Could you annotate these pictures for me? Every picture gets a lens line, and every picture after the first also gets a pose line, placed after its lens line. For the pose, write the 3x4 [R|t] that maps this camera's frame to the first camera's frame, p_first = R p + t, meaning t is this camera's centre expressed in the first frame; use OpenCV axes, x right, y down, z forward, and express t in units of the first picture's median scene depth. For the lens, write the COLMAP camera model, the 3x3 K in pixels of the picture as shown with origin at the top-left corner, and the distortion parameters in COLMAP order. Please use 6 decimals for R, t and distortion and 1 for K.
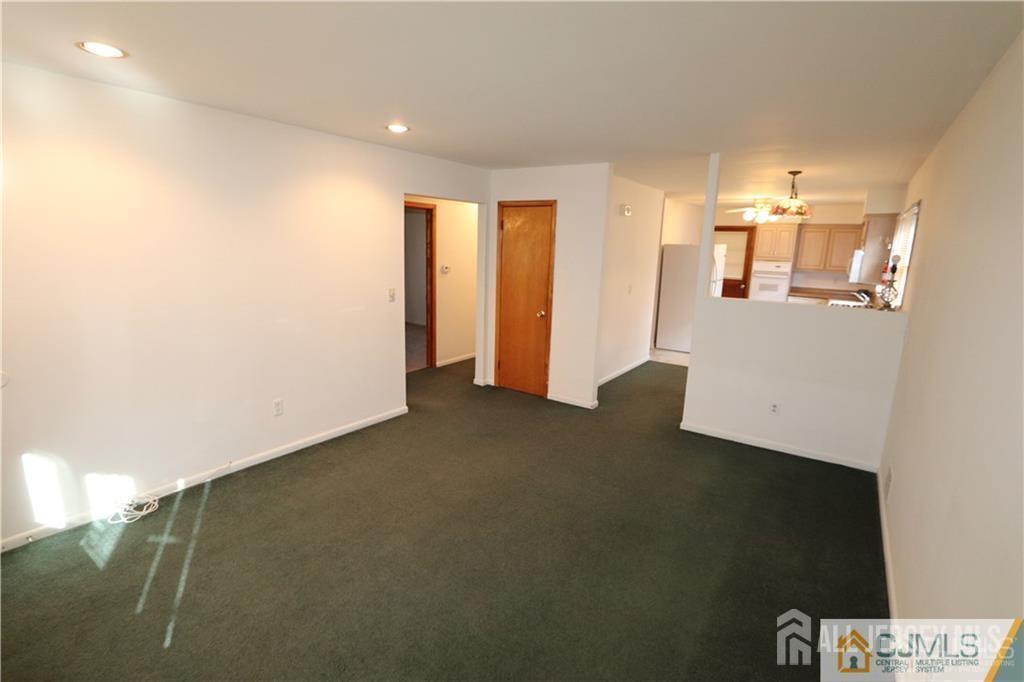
lens RADIAL K [[505.5, 0, 512.0], [0, 505.5, 341.0], [0, 0, 1]] dist [-0.000208, 0.000005]
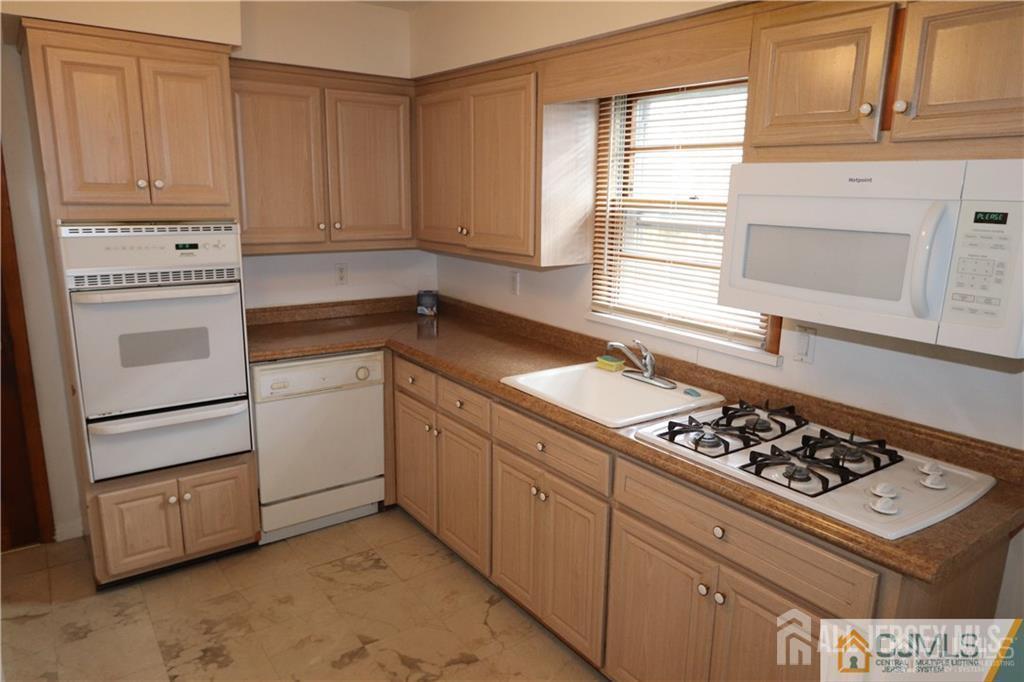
lens RADIAL K [[691.4, 0, 512.0], [0, 691.4, 341.0], [0, 0, 1]] dist [-0.001504, -0.000149]
pose [[0.343798, -0.225281, 0.911620, 0.297562], [0.175789, 0.969074, 0.173184, -0.136431], [-0.922443, 0.100713, 0.372768, 0.772869]]
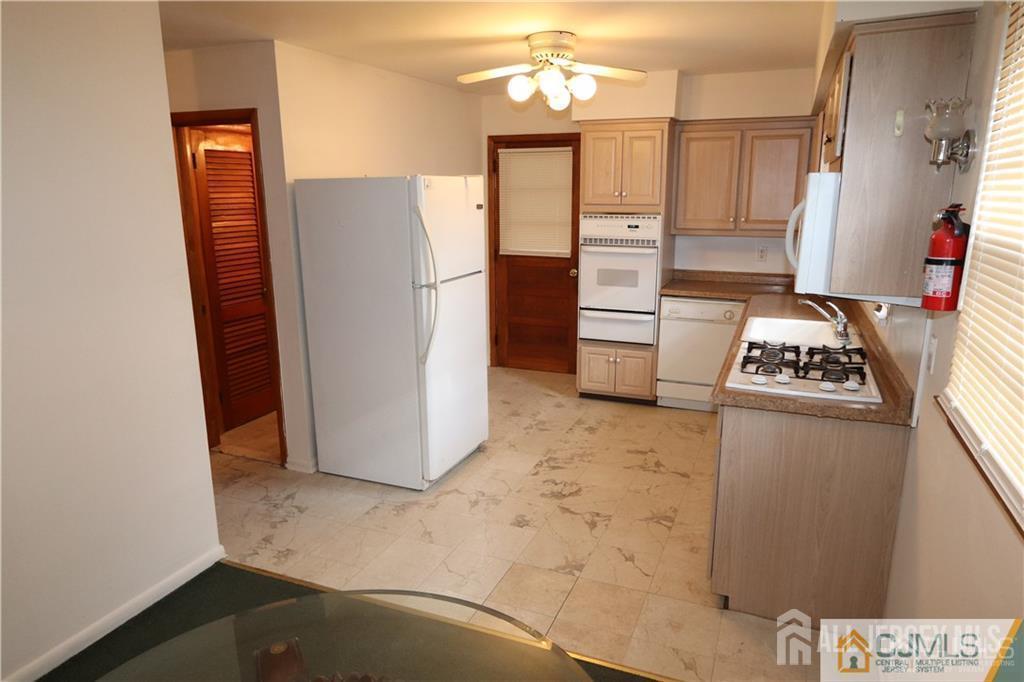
lens RADIAL K [[662.7, 0, 512.0], [0, 662.7, 341.0], [0, 0, 1]] dist [-0.004867, -0.000762]
pose [[0.980097, -0.074234, 0.184118, 0.325767], [0.068232, 0.996917, 0.038729, -0.082929], [-0.186426, -0.025396, 0.982141, 0.489714]]
